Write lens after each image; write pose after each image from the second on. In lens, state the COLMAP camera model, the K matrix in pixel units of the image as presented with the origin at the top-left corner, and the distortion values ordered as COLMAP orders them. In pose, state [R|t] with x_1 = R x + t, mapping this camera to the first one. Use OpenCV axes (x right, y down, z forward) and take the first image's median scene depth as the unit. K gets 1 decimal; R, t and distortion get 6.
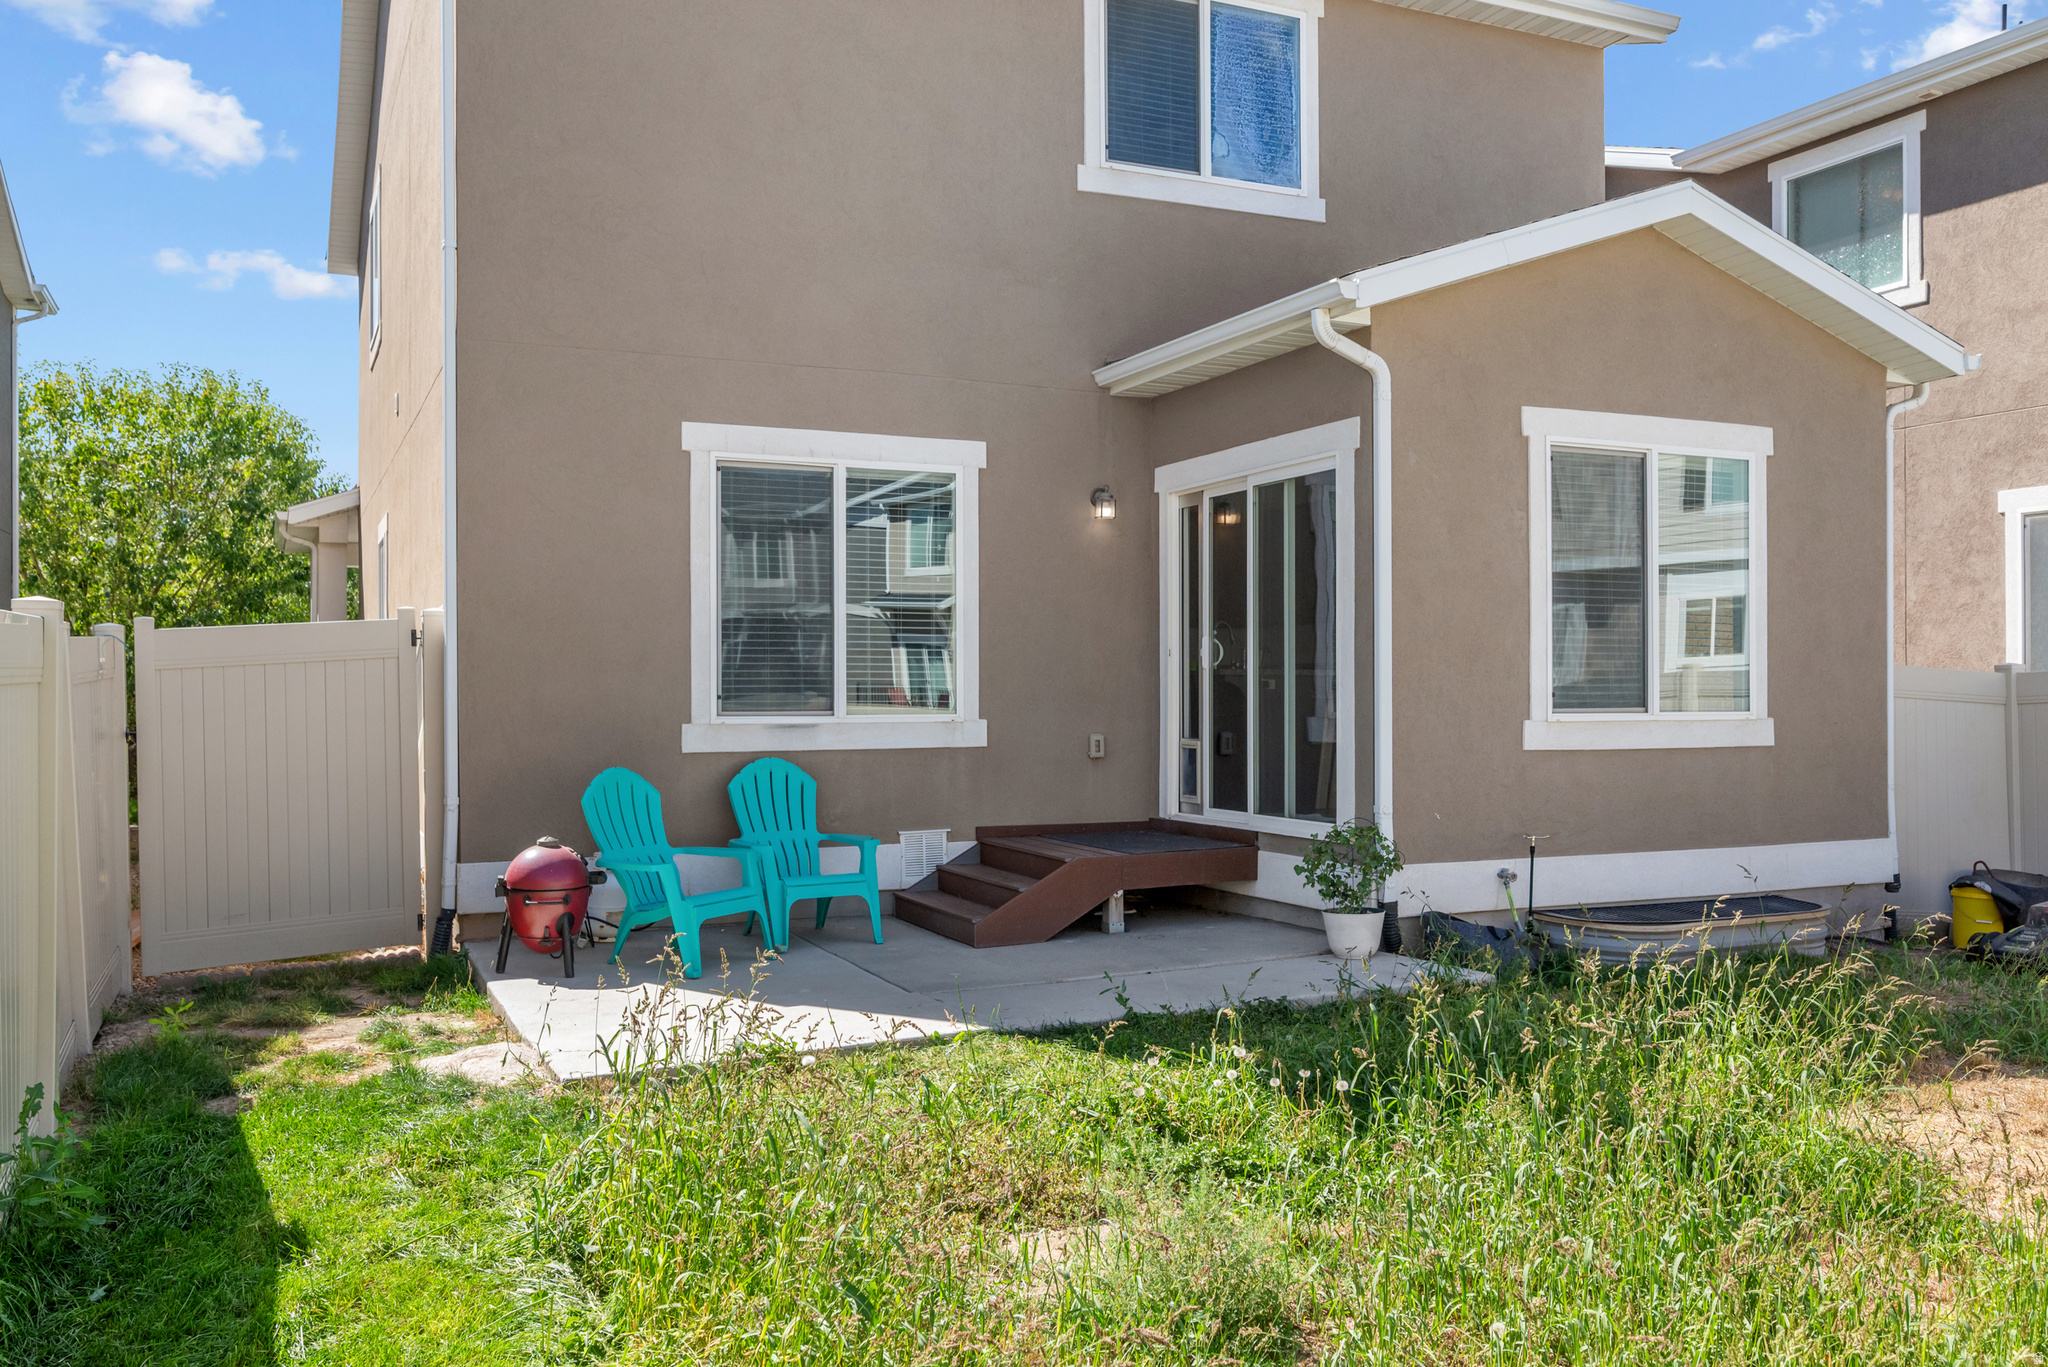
lens RADIAL K [[1627.6, 0, 1024.0], [0, 1627.6, 683.5], [0, 0, 1]] dist [-0.000875, 0.004265]
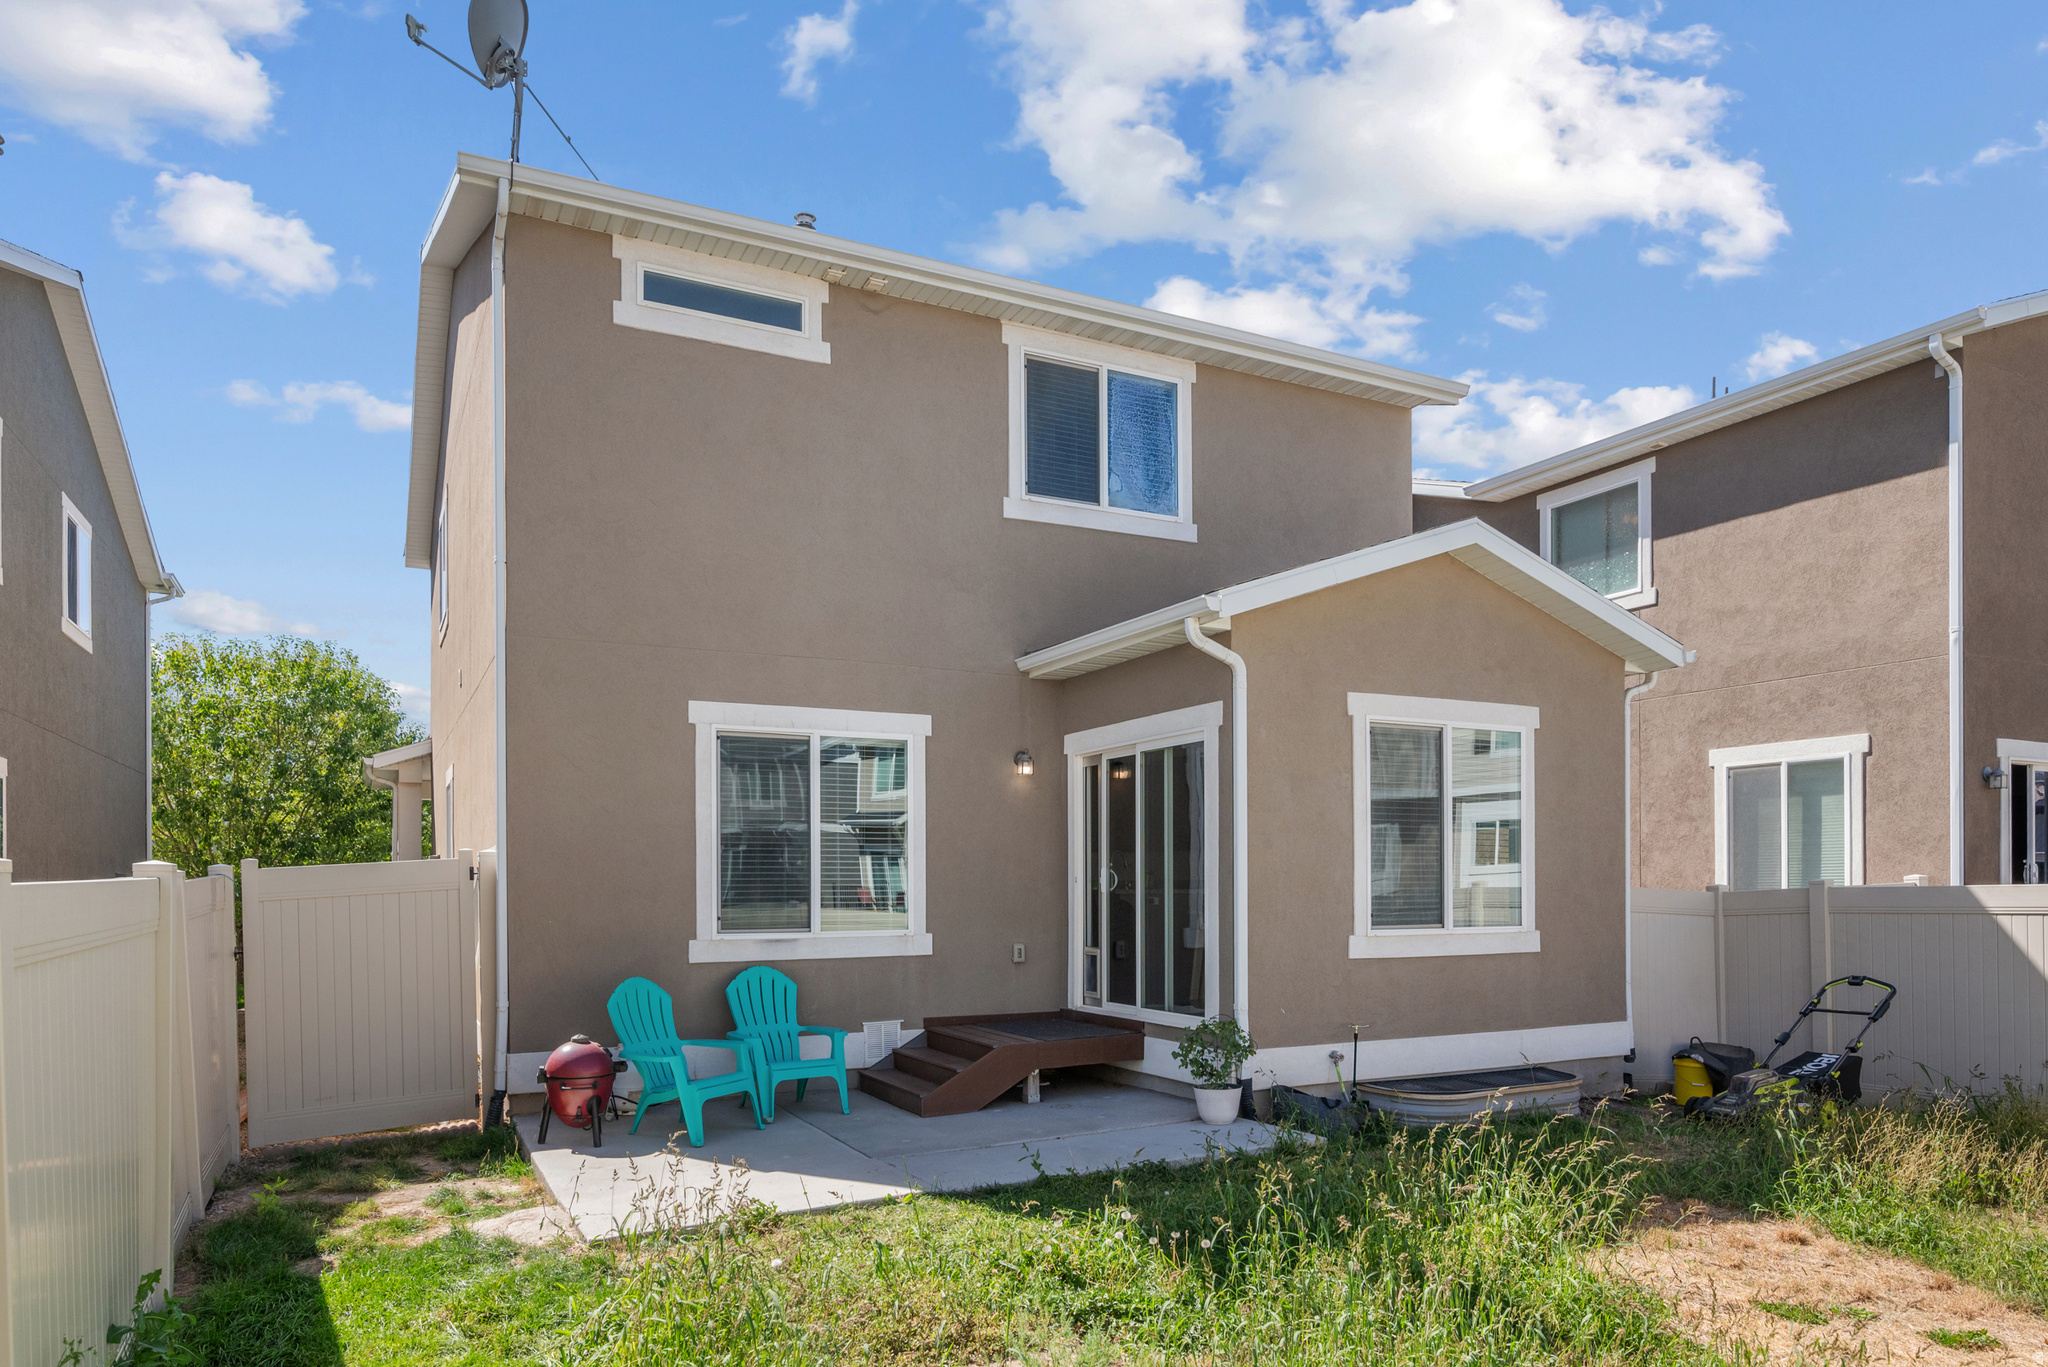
lens RADIAL K [[1236.2, 0, 1062.3], [0, 1236.2, 683.9], [0, 0, 1]] dist [0.001220, 0.000570]
pose [[0.999040, -0.000355, 0.043806, 0.036827], [0.000284, 0.999999, 0.001632, -0.175891], [-0.043806, -0.001618, 0.999039, 0.031781]]
